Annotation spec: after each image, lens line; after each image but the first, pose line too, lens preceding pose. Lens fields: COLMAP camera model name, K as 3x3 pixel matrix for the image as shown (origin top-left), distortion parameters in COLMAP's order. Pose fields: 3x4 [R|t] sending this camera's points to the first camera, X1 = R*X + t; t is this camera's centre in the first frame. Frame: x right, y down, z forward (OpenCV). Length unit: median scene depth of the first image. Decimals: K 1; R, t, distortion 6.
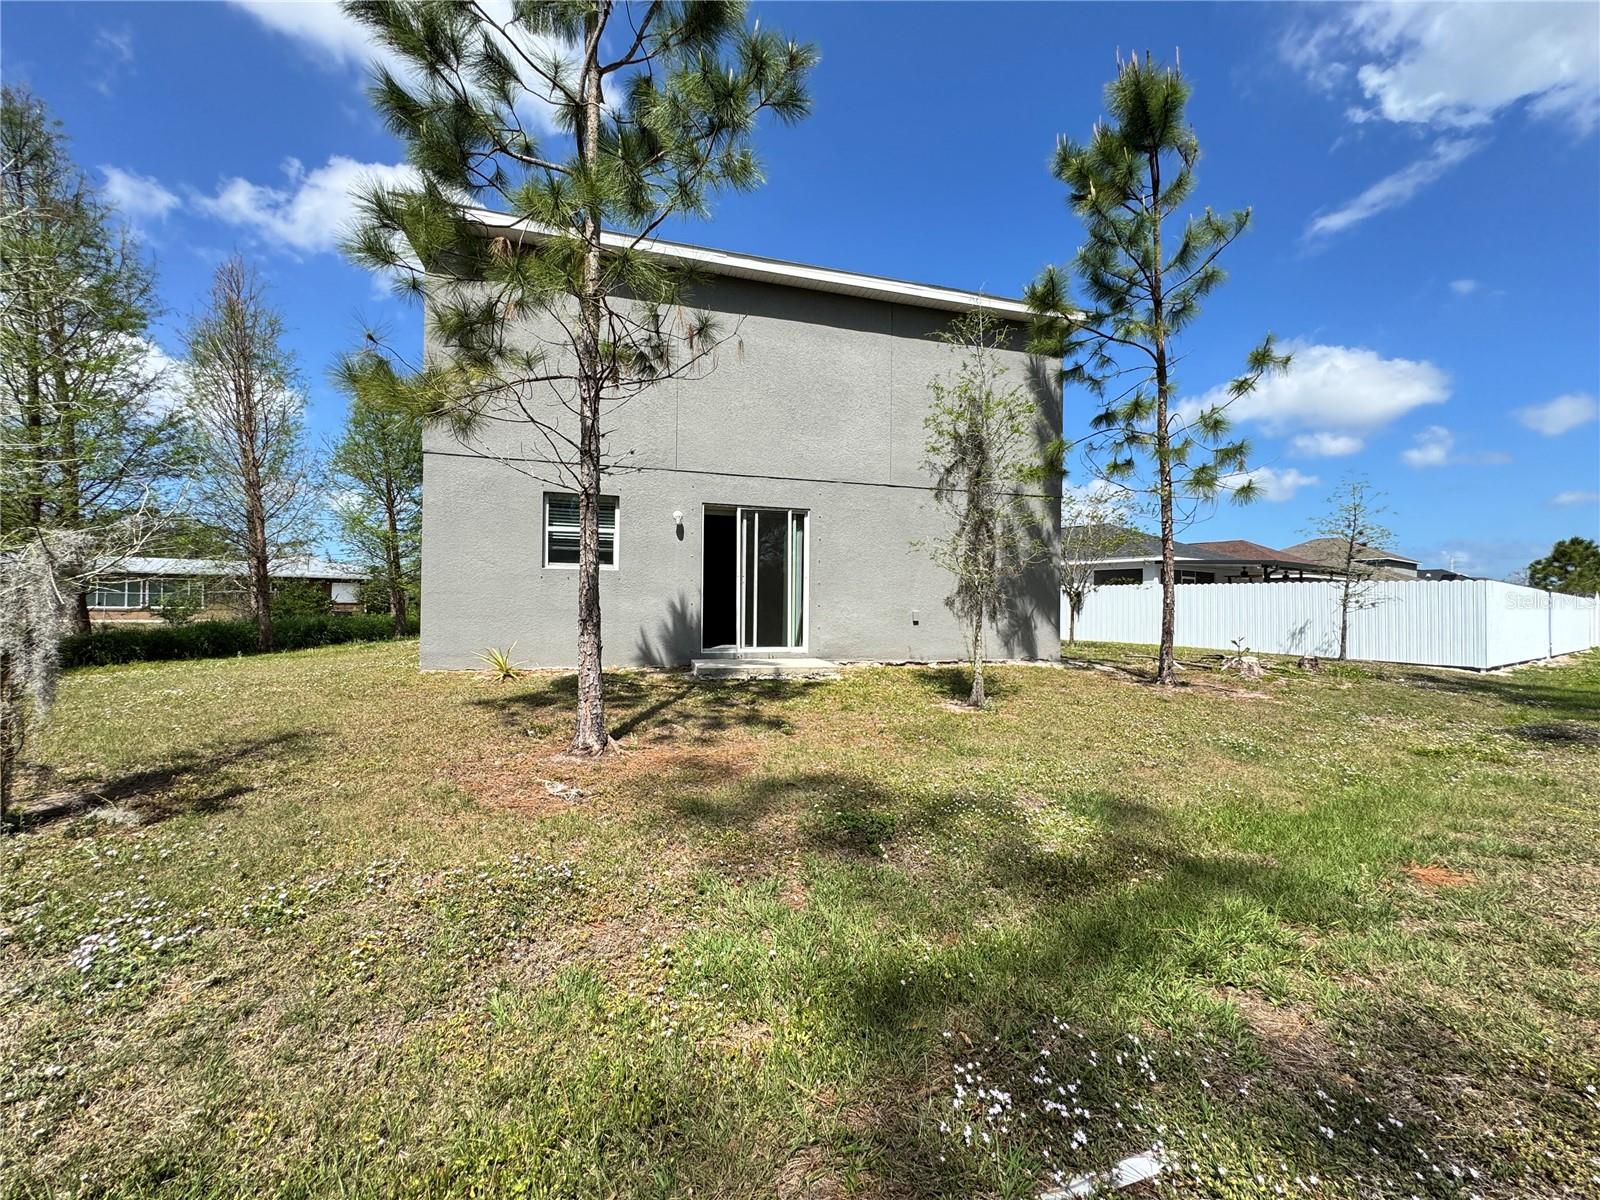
lens RADIAL K [[637.4, 0, 807.0], [0, 637.4, 597.1], [0, 0, 1]] dist [-0.004546, 0.001435]
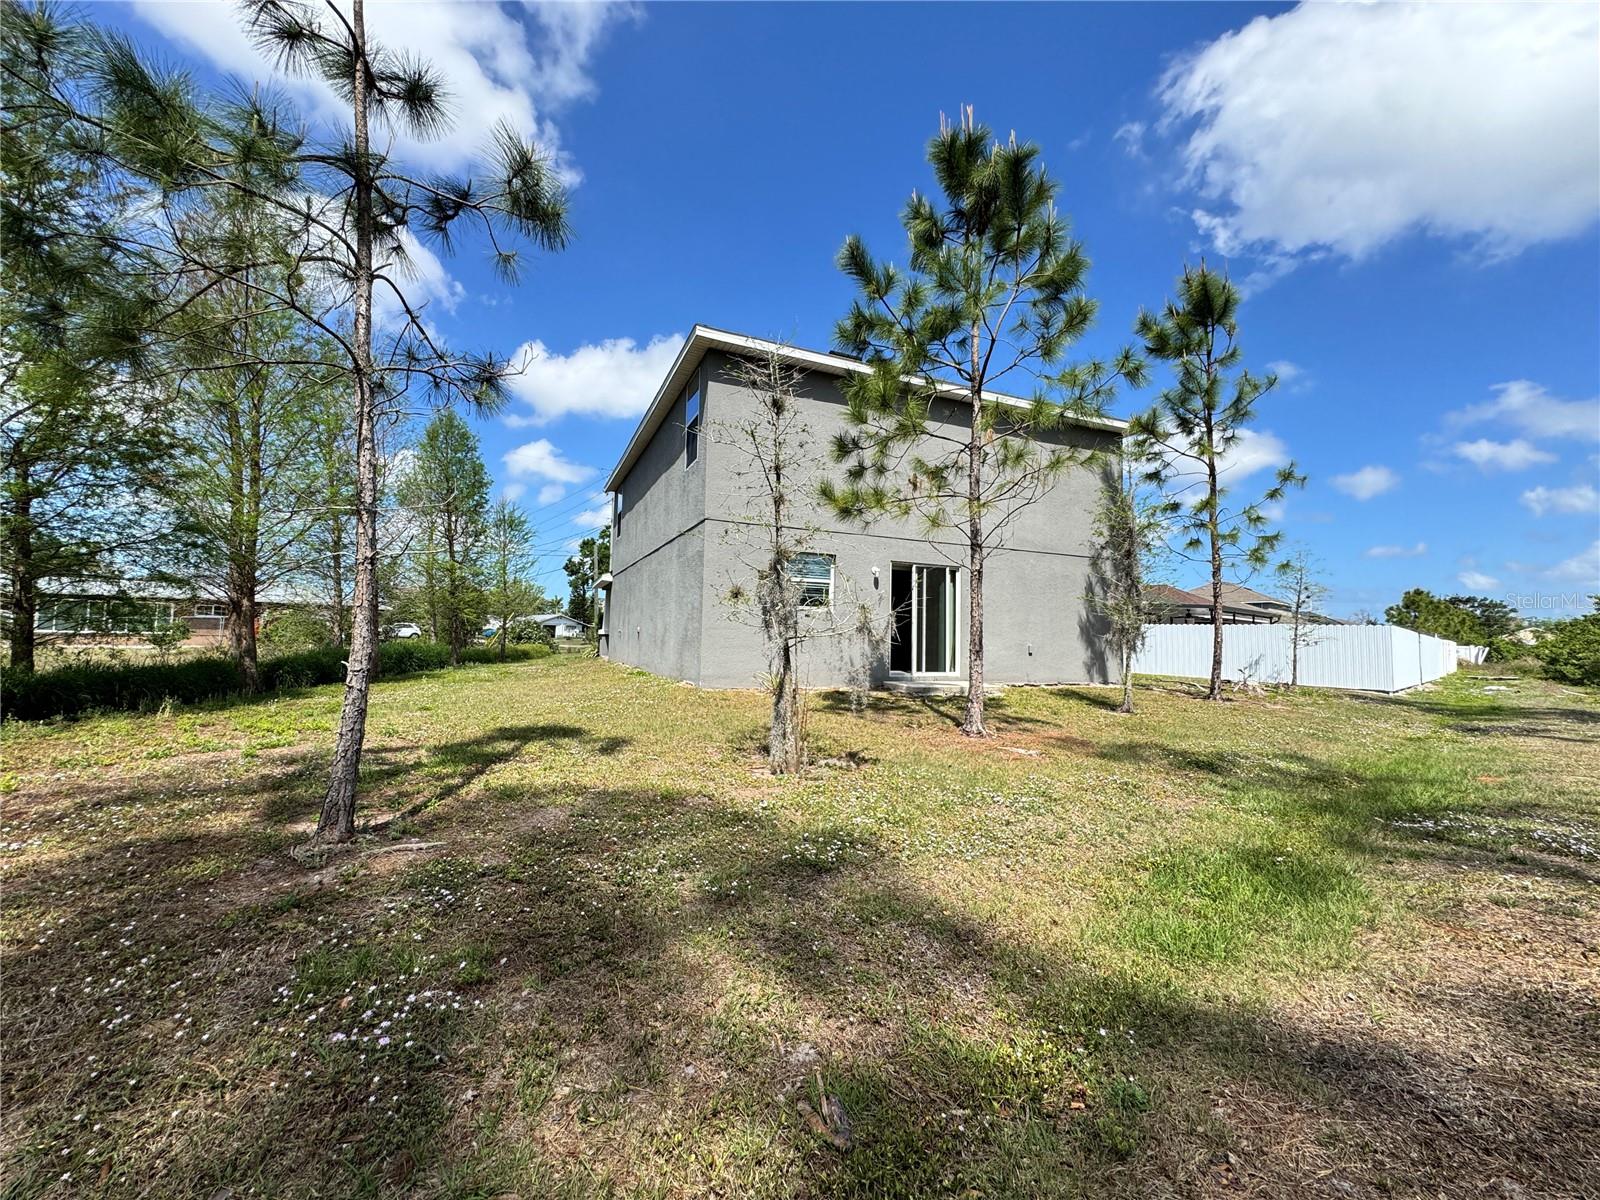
lens RADIAL K [[637.4, 0, 793.6], [0, 637.4, 605.5], [0, 0, 1]] dist [-0.004546, 0.001435]
pose [[0.990295, 0.016834, 0.137957, -0.517985], [-0.011512, 0.999162, -0.039287, -0.003258], [-0.138502, 0.037318, 0.989659, -0.243917]]
